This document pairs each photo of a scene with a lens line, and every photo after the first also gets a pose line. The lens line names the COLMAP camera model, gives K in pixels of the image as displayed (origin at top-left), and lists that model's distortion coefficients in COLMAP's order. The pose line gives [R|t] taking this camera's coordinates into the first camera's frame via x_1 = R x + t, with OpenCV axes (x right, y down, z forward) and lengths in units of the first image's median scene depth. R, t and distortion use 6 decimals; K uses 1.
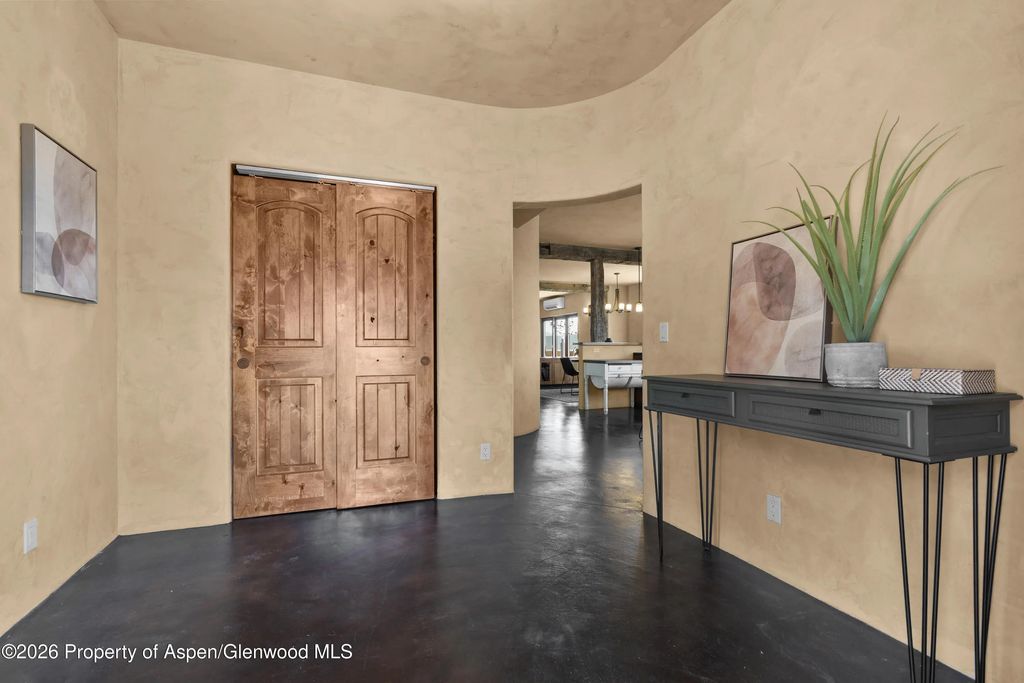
lens RADIAL K [[467.0, 0, 509.1], [0, 467.0, 340.4], [0, 0, 1]] dist [-0.002464, -0.000084]
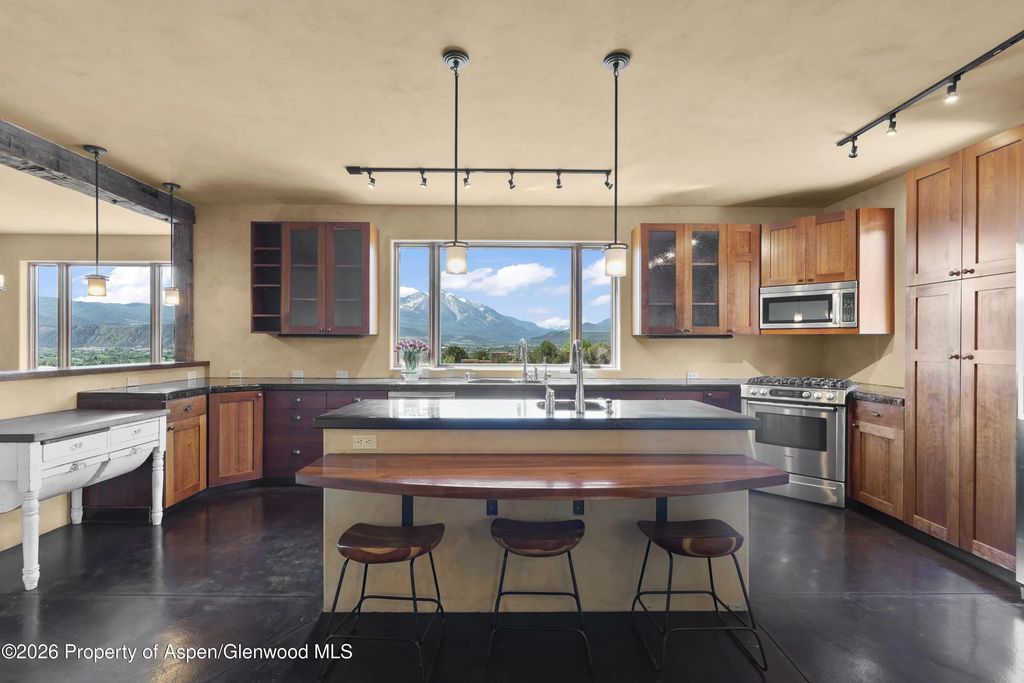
lens RADIAL K [[462.9, 0, 507.2], [0, 462.9, 345.8], [0, 0, 1]] dist [-0.001800, 0.000150]
pose [[0.341172, -0.002338, 0.939998, 0.005784], [-0.017685, 0.999804, 0.008906, -0.027156], [-0.939835, -0.019663, 0.341064, 0.496715]]
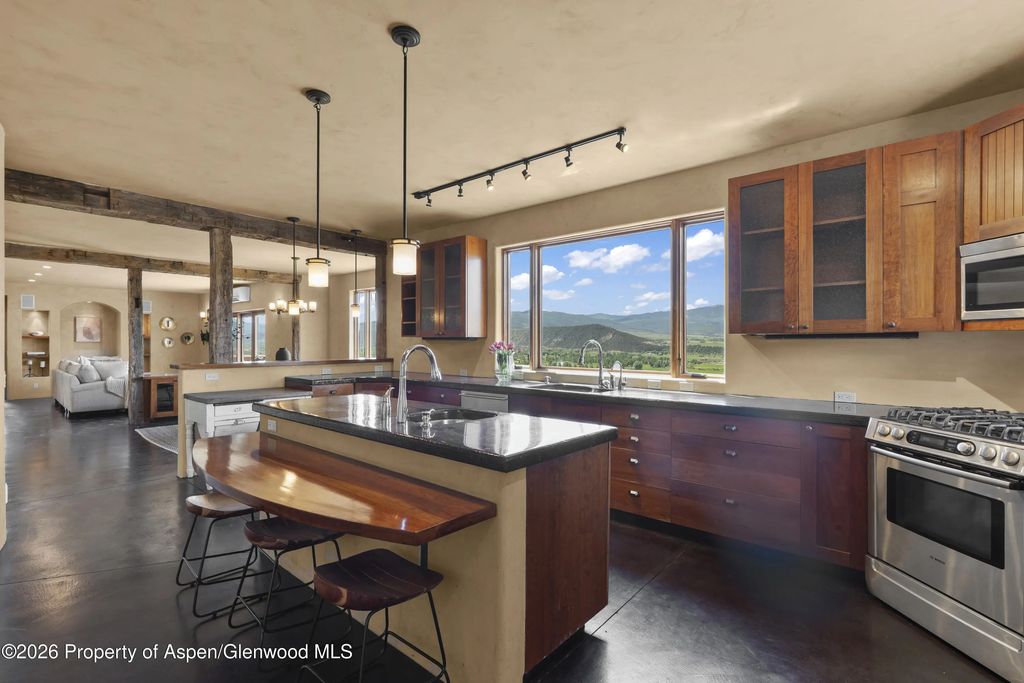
lens RADIAL K [[467.0, 0, 509.1], [0, 467.0, 340.4], [0, 0, 1]] dist [-0.002464, -0.000084]
pose [[0.874435, 0.003674, 0.485129, 0.225321], [-0.009430, 0.999911, 0.009424, -0.035016], [-0.485051, -0.012816, 0.874392, 0.273384]]
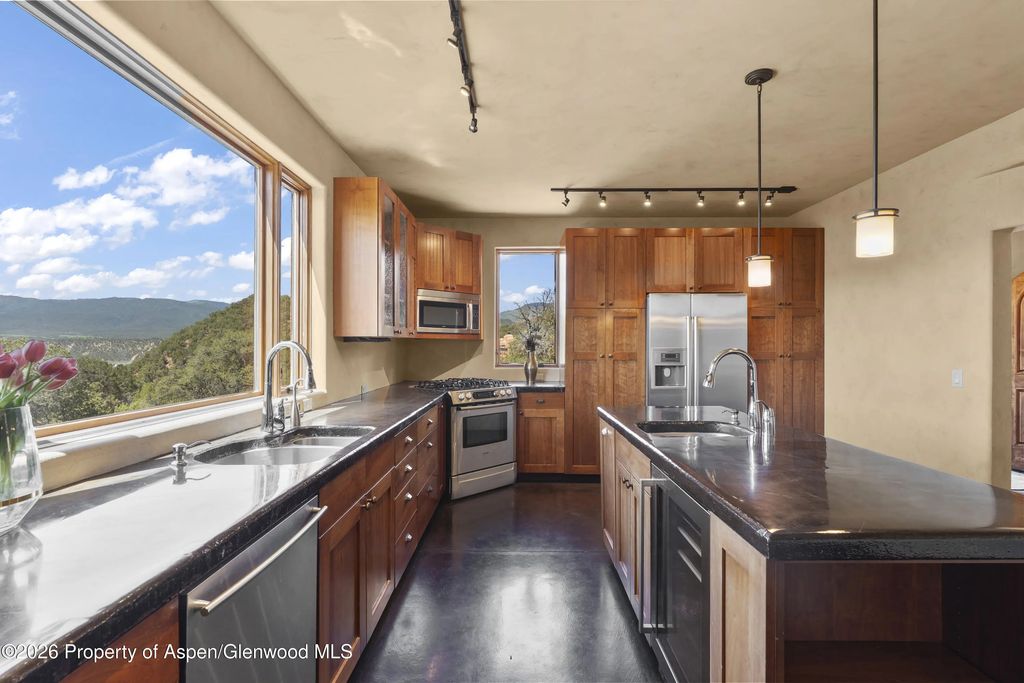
lens RADIAL K [[499.7, 0, 512.3], [0, 499.7, 349.6], [0, 0, 1]] dist [0.001349, 0.000036]
pose [[-0.933727, -0.001732, 0.357982, 0.331552], [-0.005208, 0.999948, -0.008746, -0.023910], [-0.357948, -0.010031, -0.933688, 0.896284]]
